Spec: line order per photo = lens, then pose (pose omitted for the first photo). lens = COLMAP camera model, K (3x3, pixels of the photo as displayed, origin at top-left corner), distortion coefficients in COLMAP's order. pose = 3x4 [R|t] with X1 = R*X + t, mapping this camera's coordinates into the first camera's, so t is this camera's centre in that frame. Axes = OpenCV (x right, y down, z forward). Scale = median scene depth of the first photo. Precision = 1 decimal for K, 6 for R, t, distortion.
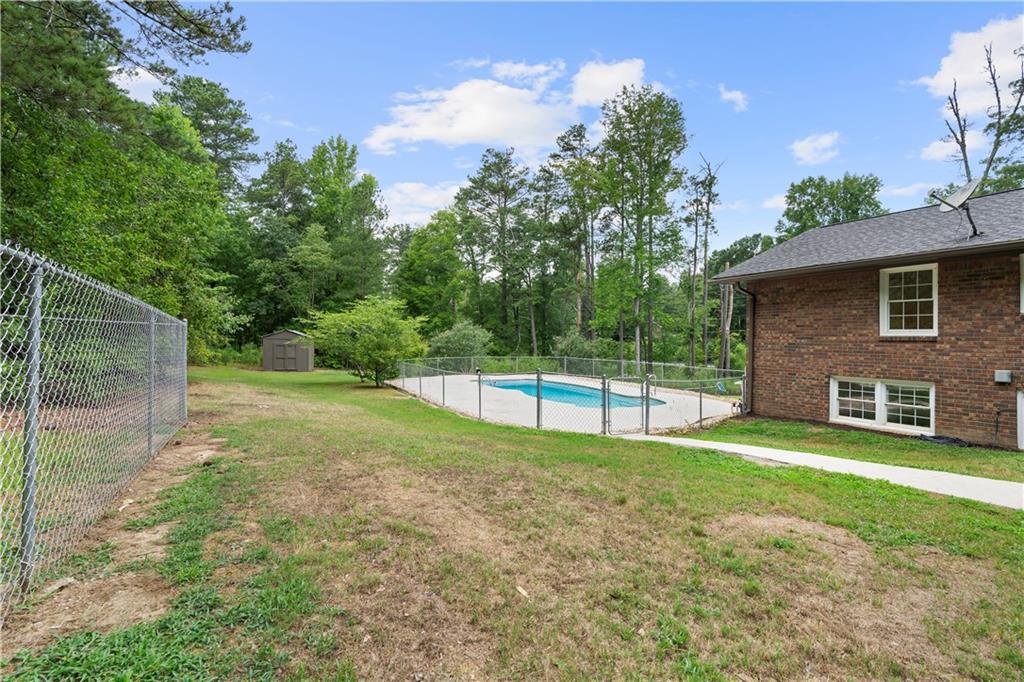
lens RADIAL K [[460.1, 0, 507.2], [0, 460.1, 334.2], [0, 0, 1]] dist [-0.007506, 0.001324]
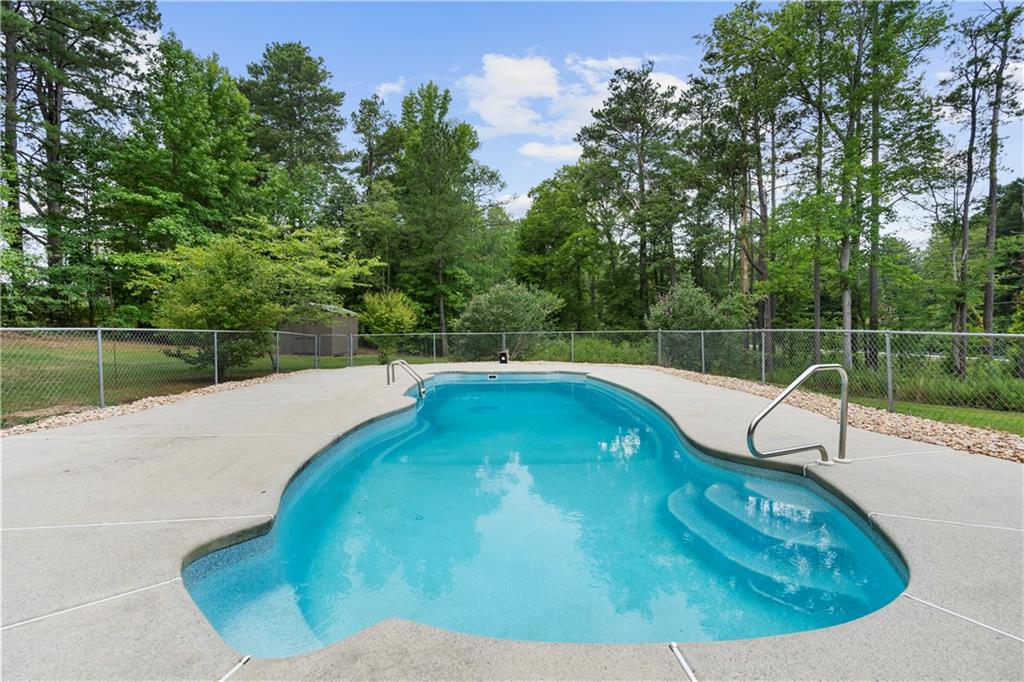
lens RADIAL K [[460.1, 0, 509.7], [0, 460.1, 337.8], [0, 0, 1]] dist [-0.007506, 0.001324]
pose [[0.928664, -0.003326, -0.370907, 0.089266], [0.013796, 0.999578, 0.025580, 0.023214], [0.370665, -0.028872, 0.928318, 0.258314]]
